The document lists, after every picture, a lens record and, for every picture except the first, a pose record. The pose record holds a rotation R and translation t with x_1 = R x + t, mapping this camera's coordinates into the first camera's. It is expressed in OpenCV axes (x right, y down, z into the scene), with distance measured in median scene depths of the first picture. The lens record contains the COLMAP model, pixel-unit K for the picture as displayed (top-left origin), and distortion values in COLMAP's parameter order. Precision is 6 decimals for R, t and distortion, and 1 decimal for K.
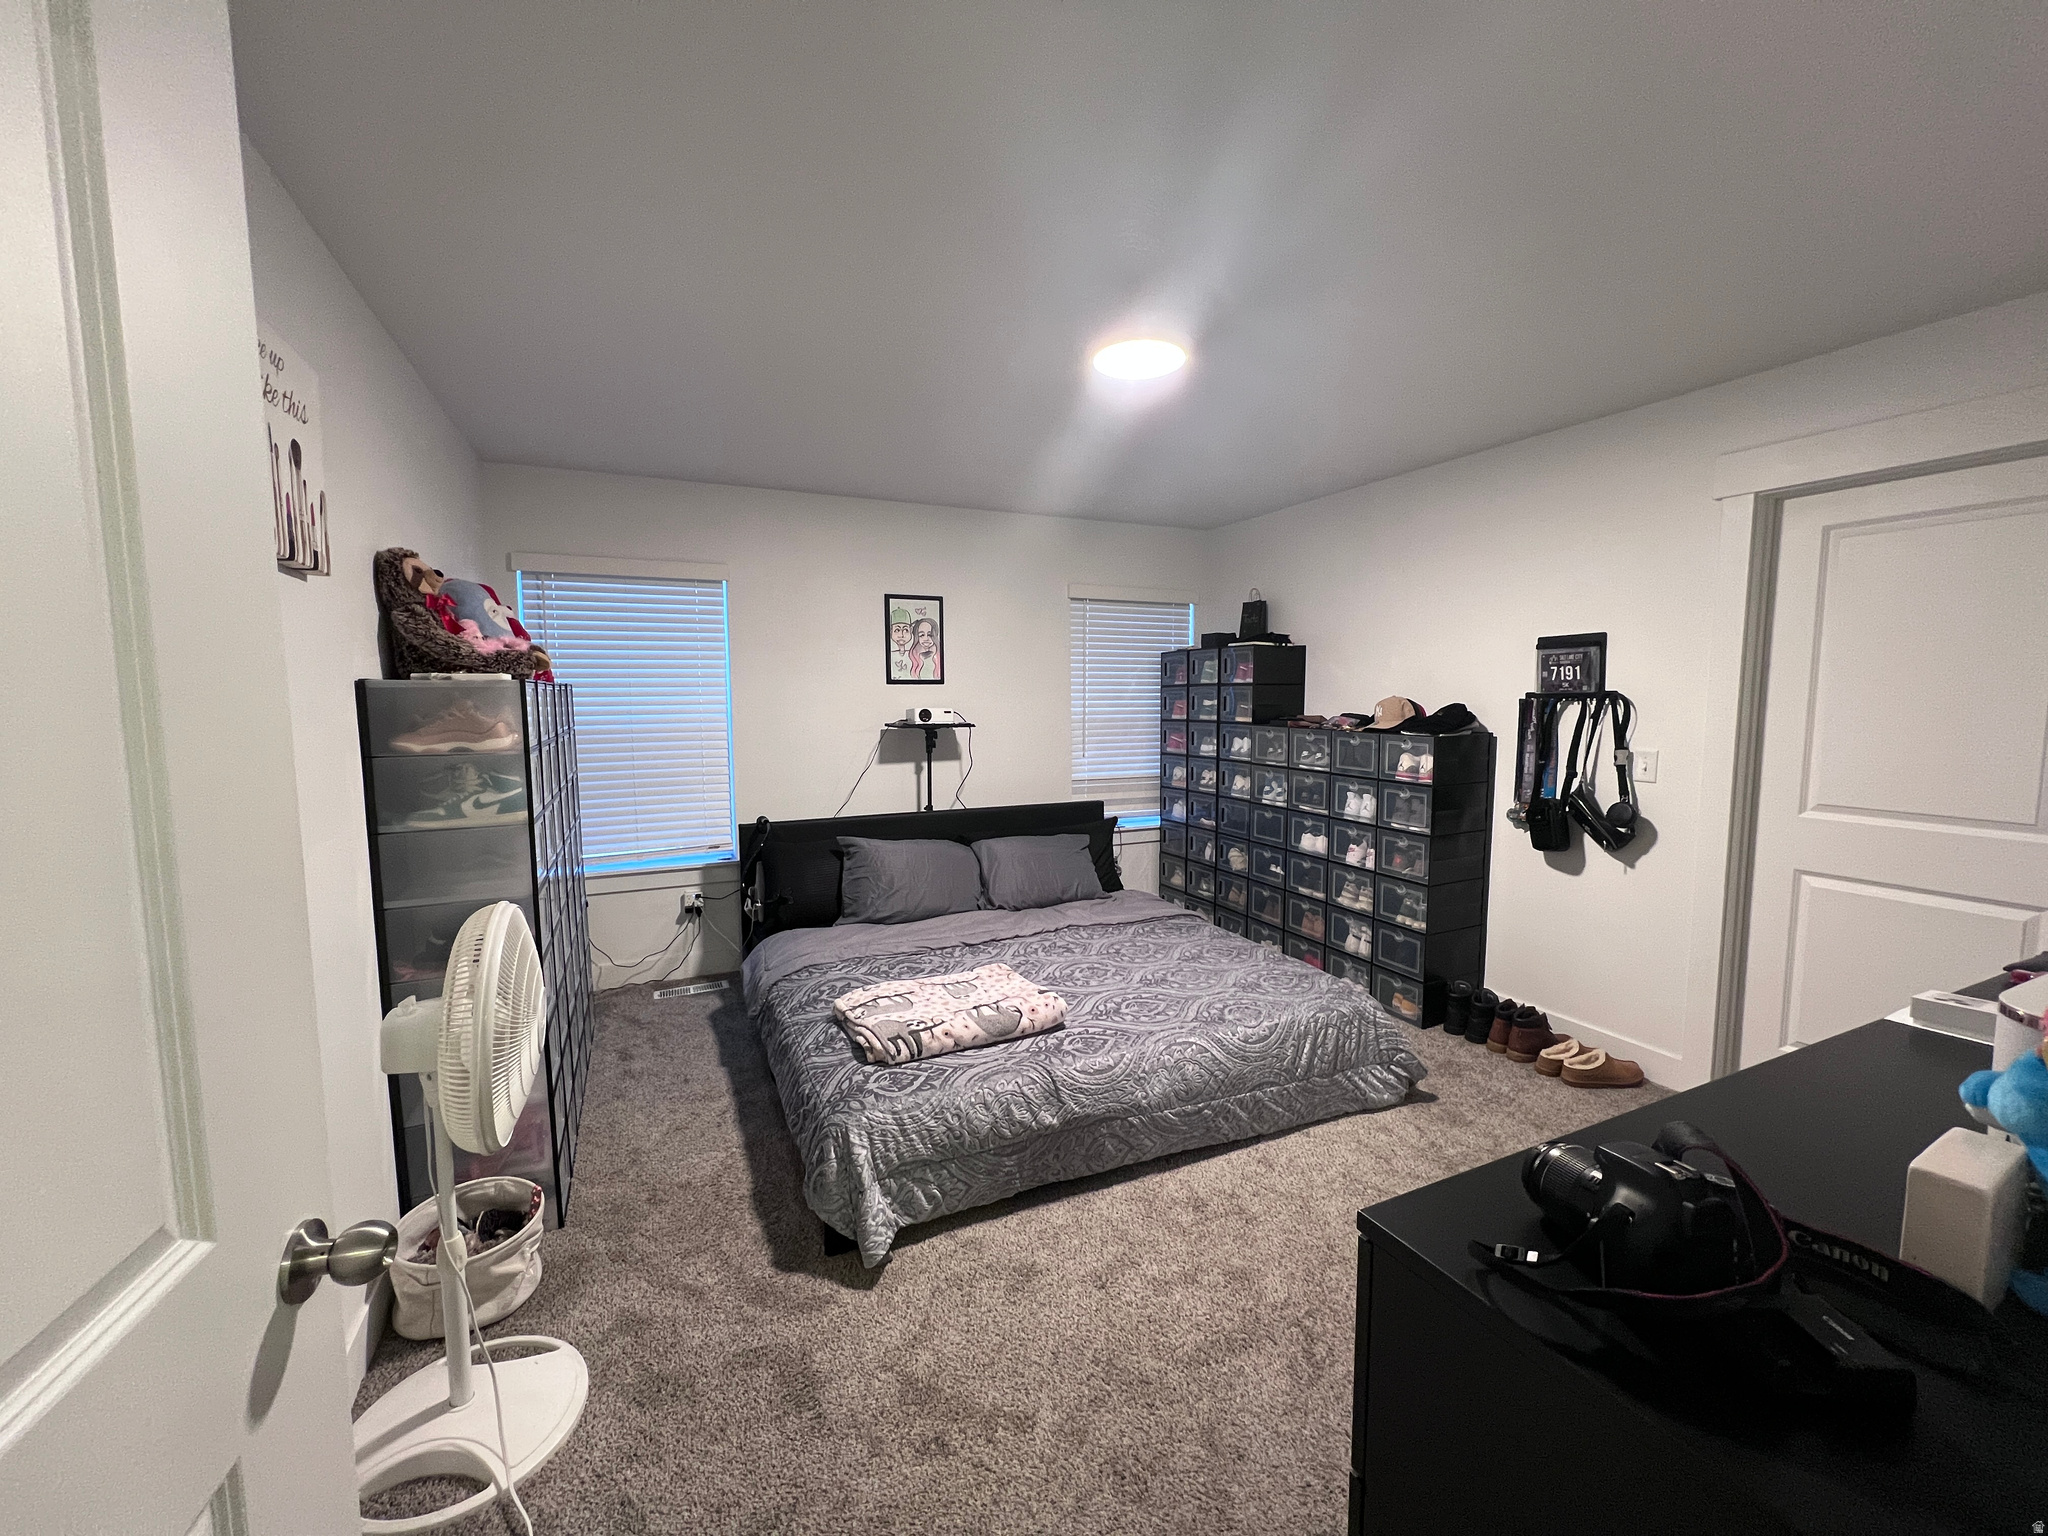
lens RADIAL K [[819.3, 0, 1024.0], [0, 819.3, 768.0], [0, 0, 1]] dist [-0.000054, 0.000181]
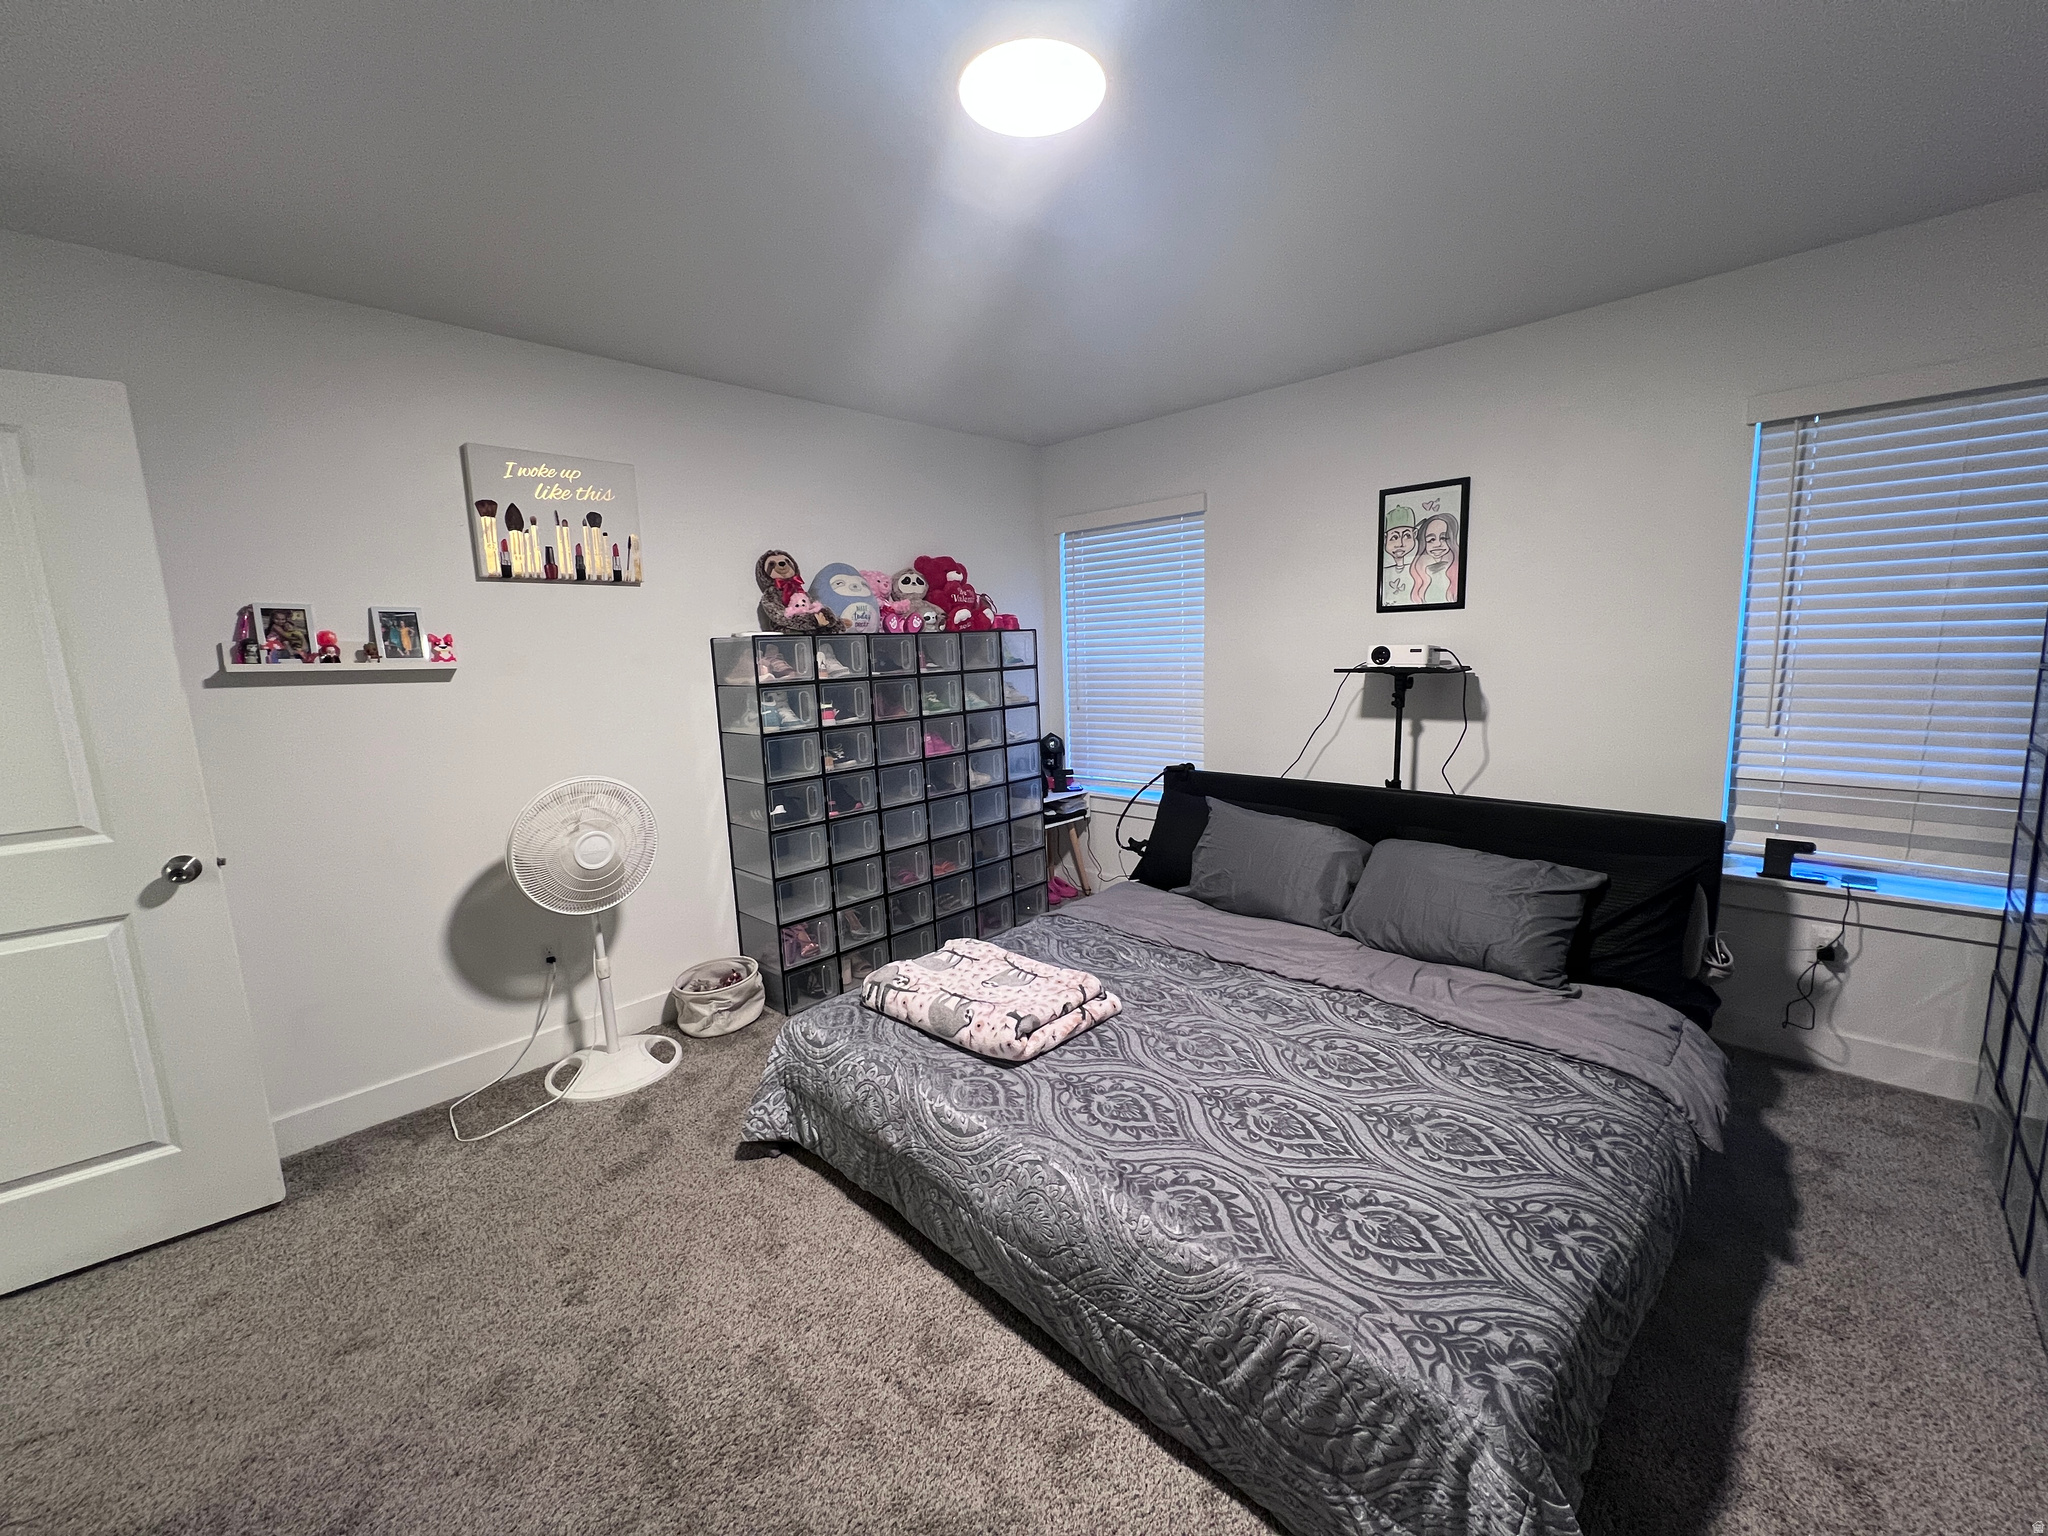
lens RADIAL K [[819.3, 0, 1024.0], [0, 819.3, 768.0], [0, 0, 1]] dist [-0.000054, 0.000181]
pose [[0.365918, 0.130126, -0.921505, 0.428678], [-0.054203, 0.991476, 0.118483, -0.032991], [0.929067, 0.006593, 0.369852, 0.425191]]
